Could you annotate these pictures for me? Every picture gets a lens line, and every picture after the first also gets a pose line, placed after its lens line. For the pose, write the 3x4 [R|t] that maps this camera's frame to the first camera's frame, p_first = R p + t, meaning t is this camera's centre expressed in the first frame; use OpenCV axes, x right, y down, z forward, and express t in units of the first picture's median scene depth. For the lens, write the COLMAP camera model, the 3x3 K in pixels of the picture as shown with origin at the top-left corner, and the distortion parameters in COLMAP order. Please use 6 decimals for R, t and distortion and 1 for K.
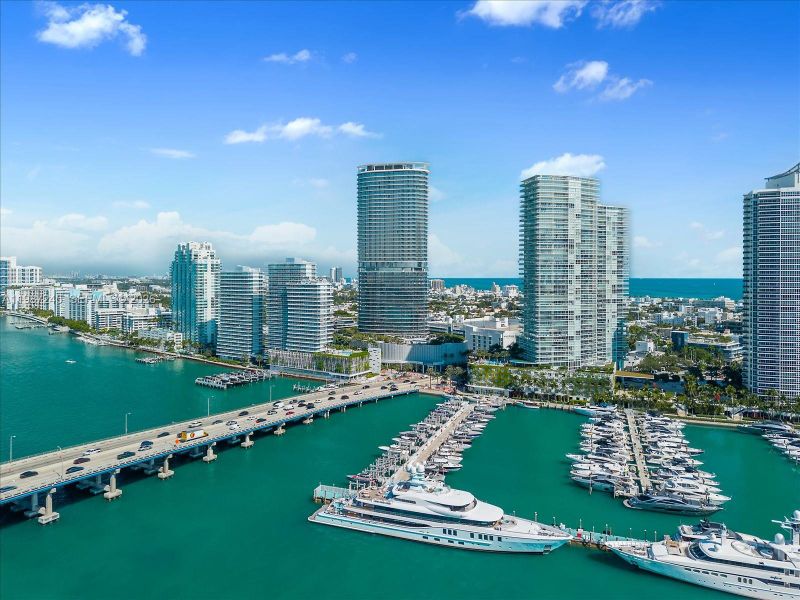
lens RADIAL K [[604.2, 0, 400.0], [0, 604.2, 300.0], [0, 0, 1]] dist [-0.005902, -0.002701]
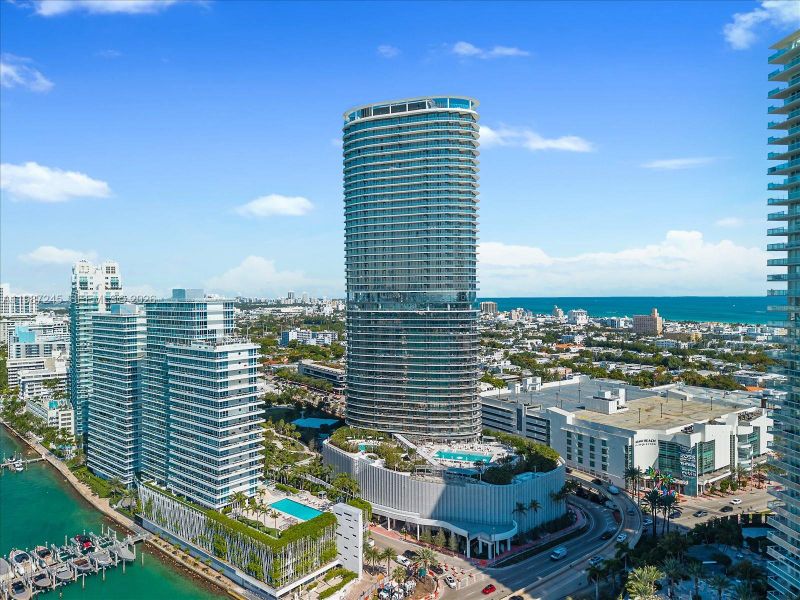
lens RADIAL K [[604.2, 0, 400.0], [0, 604.2, 300.0], [0, 0, 1]] dist [-0.005902, -0.002701]
pose [[0.996505, -0.008374, -0.083107, 0.023310], [0.005657, 0.999443, -0.032874, -0.039825], [0.083336, 0.032289, 0.995998, 0.490429]]
